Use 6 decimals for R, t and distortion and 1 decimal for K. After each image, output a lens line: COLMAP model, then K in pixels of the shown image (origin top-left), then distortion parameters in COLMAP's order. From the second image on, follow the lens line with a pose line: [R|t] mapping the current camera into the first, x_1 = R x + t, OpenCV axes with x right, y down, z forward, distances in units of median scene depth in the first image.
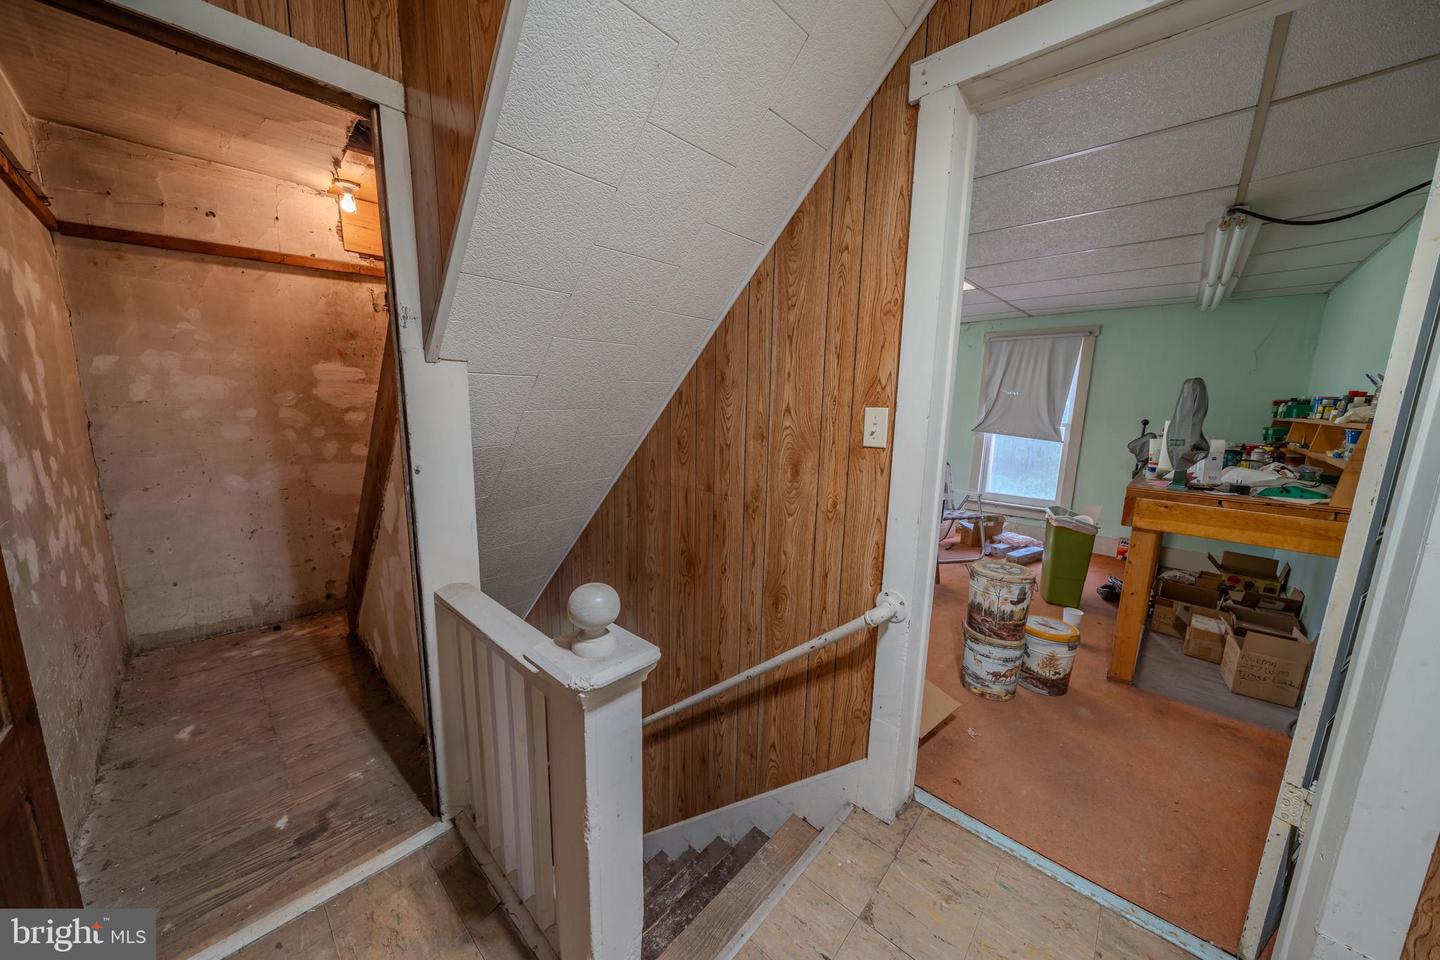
lens RADIAL K [[491.6, 0, 722.4], [0, 491.6, 481.4], [0, 0, 1]] dist [-0.006013, 0.000603]
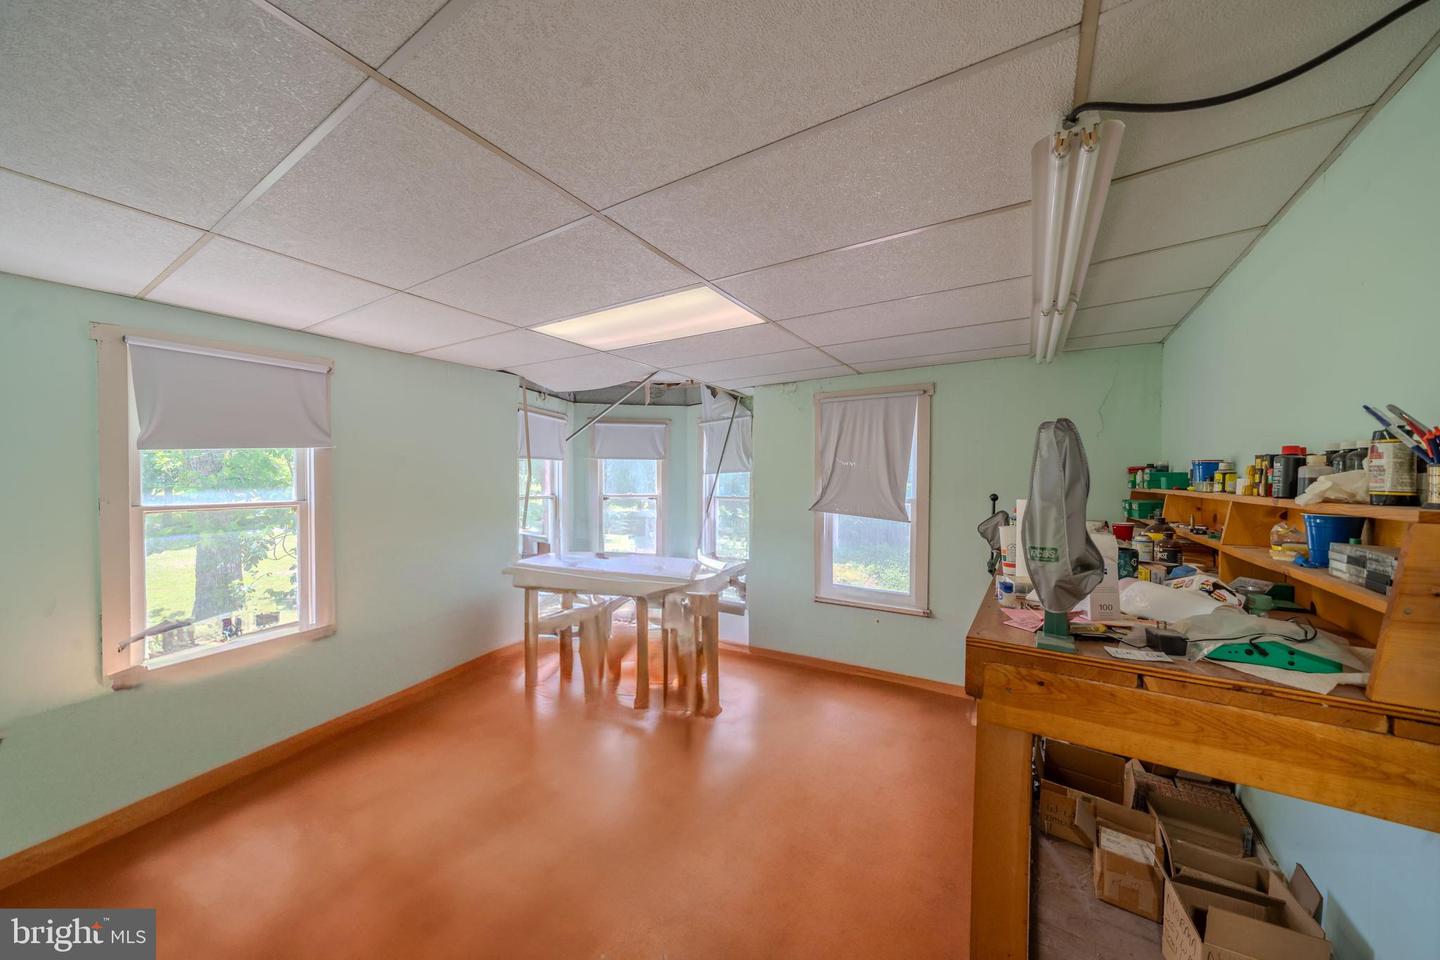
lens RADIAL K [[491.6, 0, 719.9], [0, 491.6, 482.3], [0, 0, 1]] dist [-0.006013, 0.000603]
pose [[0.982327, -0.018190, 0.186286, 0.406521], [0.046140, 0.988086, -0.146825, -0.070072], [-0.181396, 0.152826, 0.971463, 0.444841]]
